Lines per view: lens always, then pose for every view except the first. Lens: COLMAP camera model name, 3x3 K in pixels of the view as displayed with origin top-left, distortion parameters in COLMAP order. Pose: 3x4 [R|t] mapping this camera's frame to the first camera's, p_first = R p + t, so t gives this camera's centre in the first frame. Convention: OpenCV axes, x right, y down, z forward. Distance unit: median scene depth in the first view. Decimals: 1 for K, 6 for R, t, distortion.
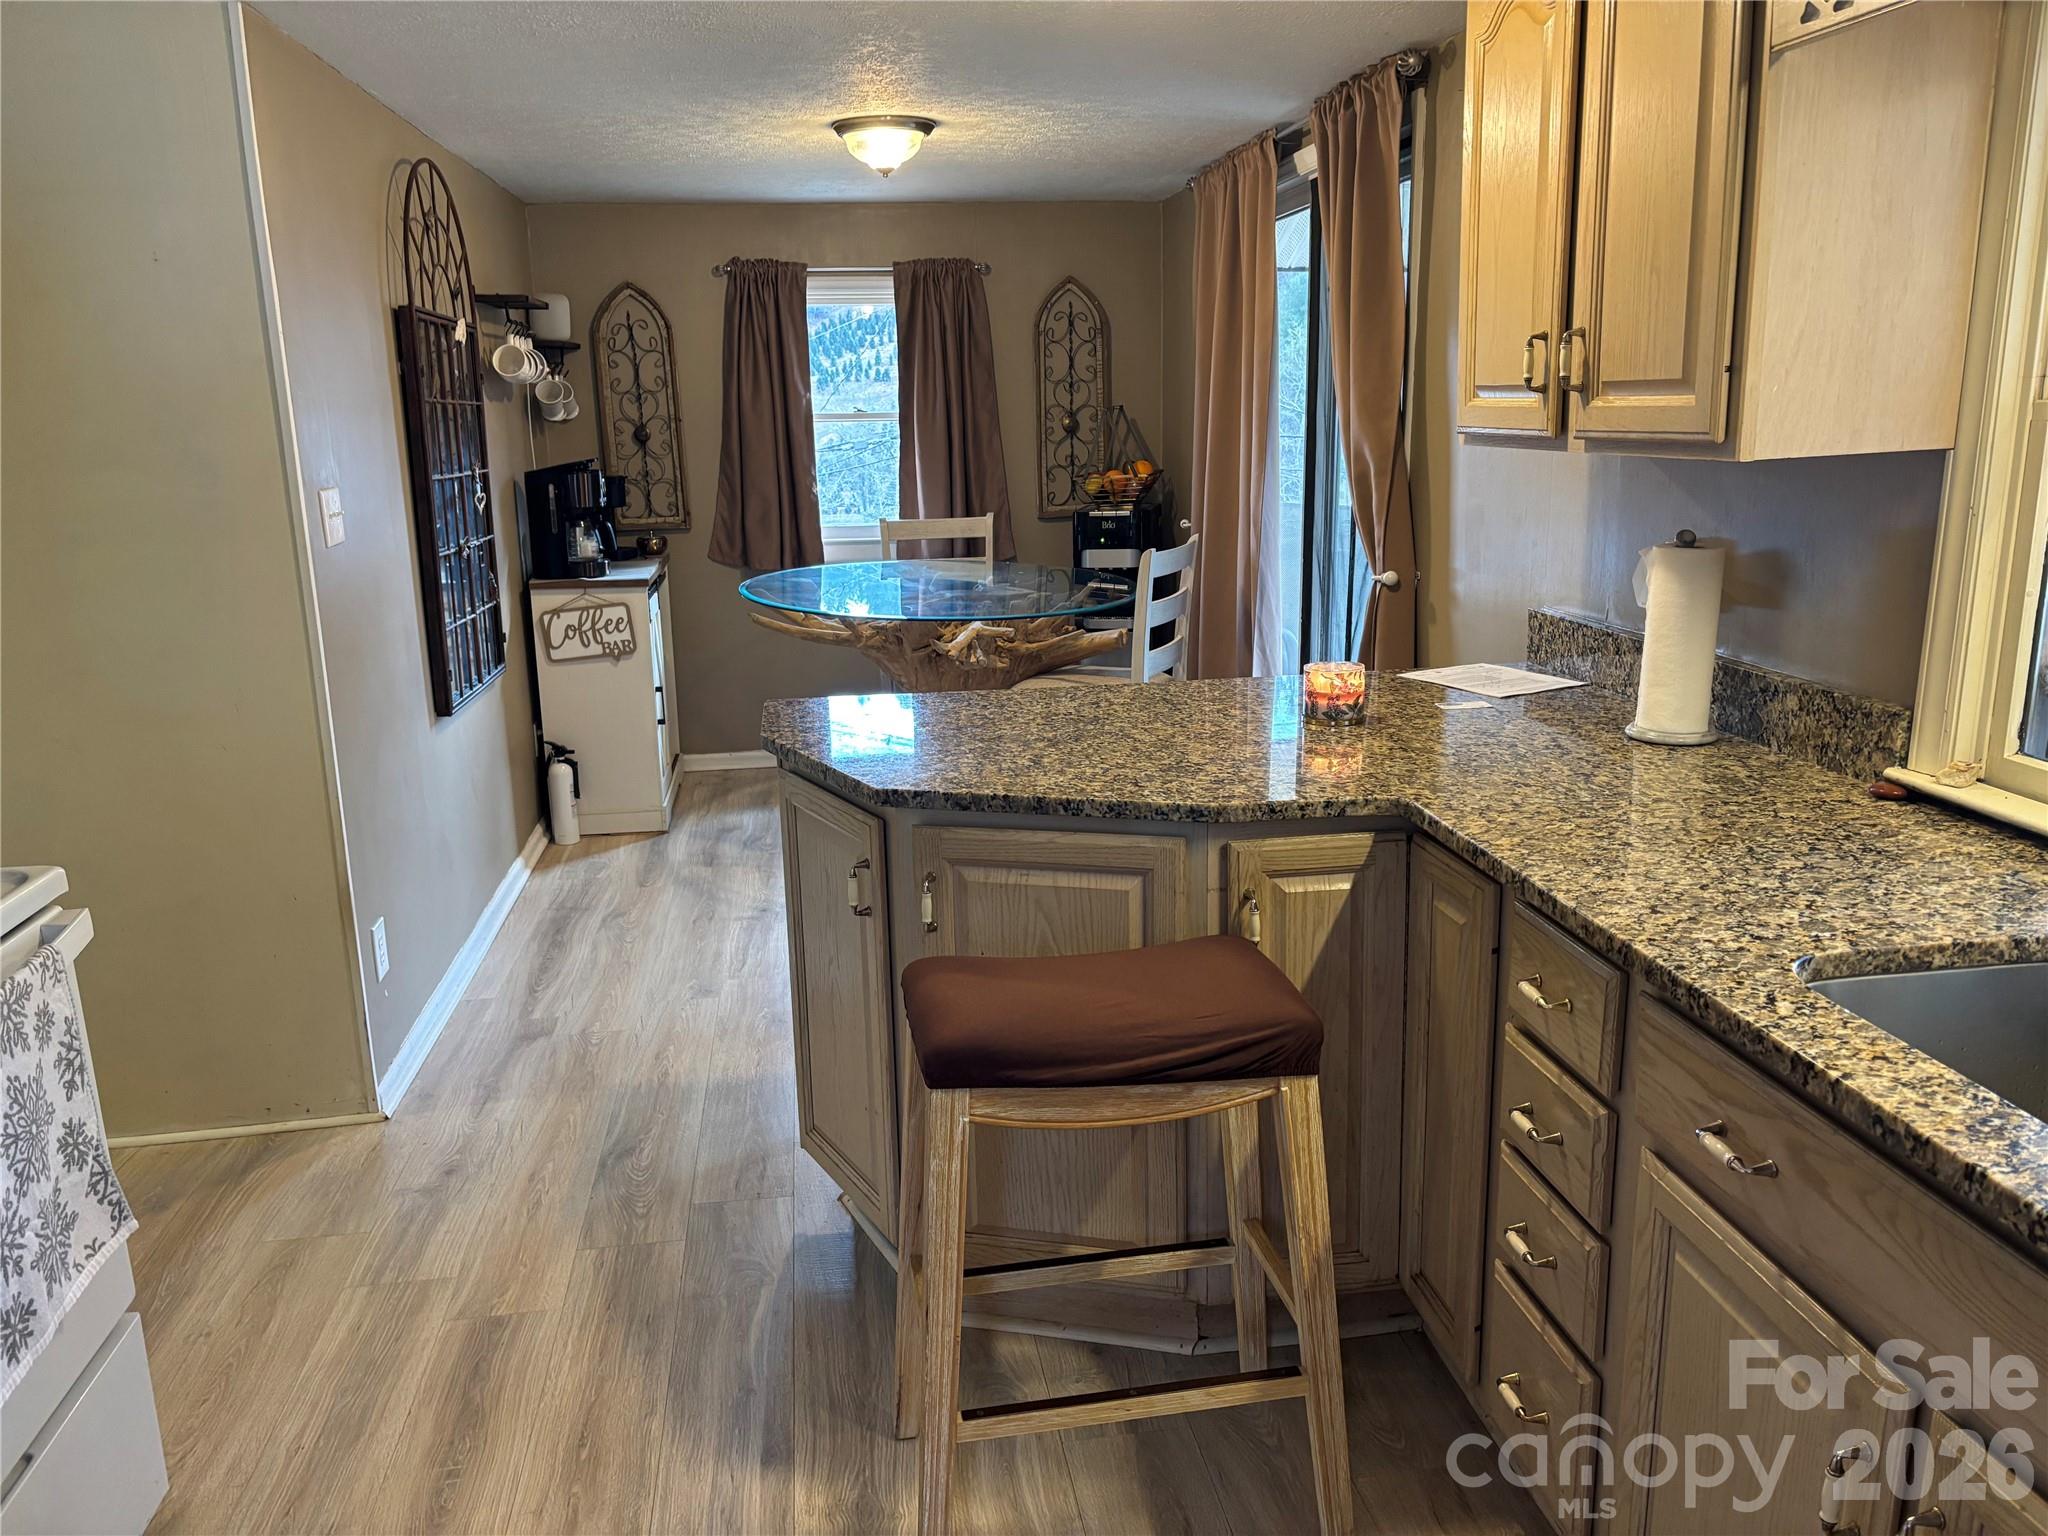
lens RADIAL K [[1536.2, 0, 1020.3], [0, 1536.2, 754.1], [0, 0, 1]] dist [0.074701, -0.082582]
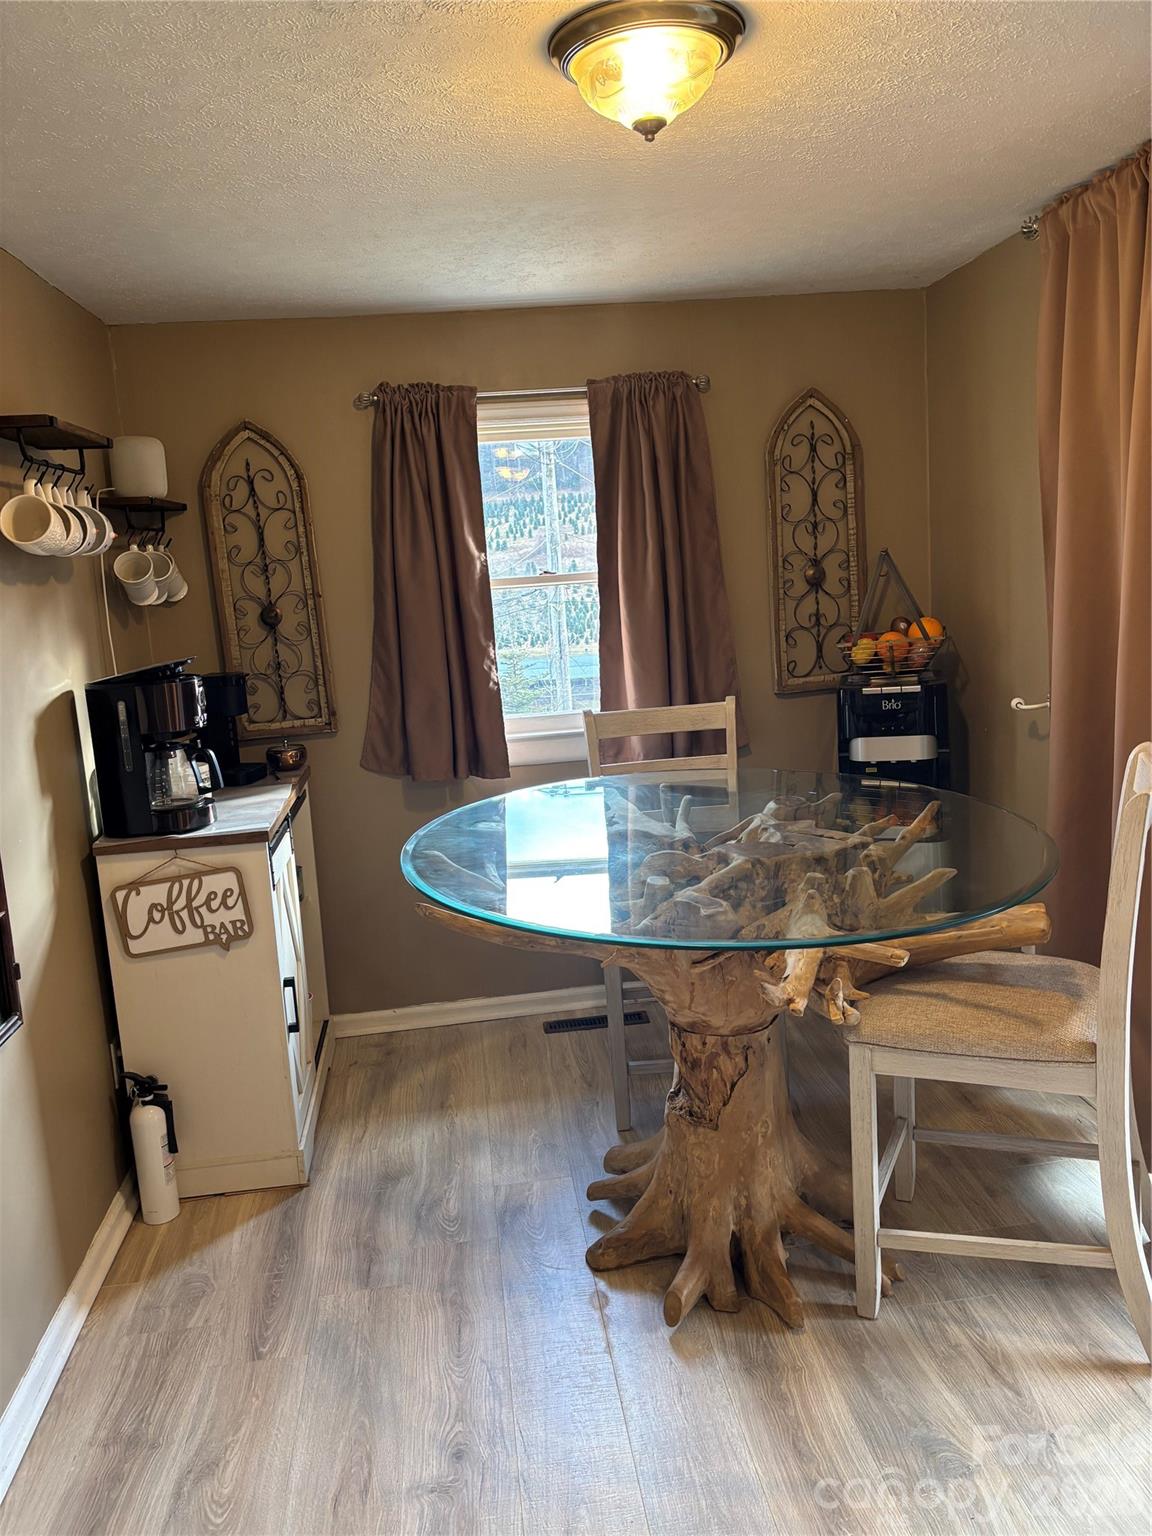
lens RADIAL K [[1185.7, 0, 576.0], [0, 1185.7, 744.4], [0, 0, 1]] dist [0.106662, -0.134930]
pose [[0.998426, -0.043719, -0.035123, -0.075448], [0.041205, 0.996741, -0.069355, -0.096831], [0.038041, 0.067799, 0.996974, 0.422959]]
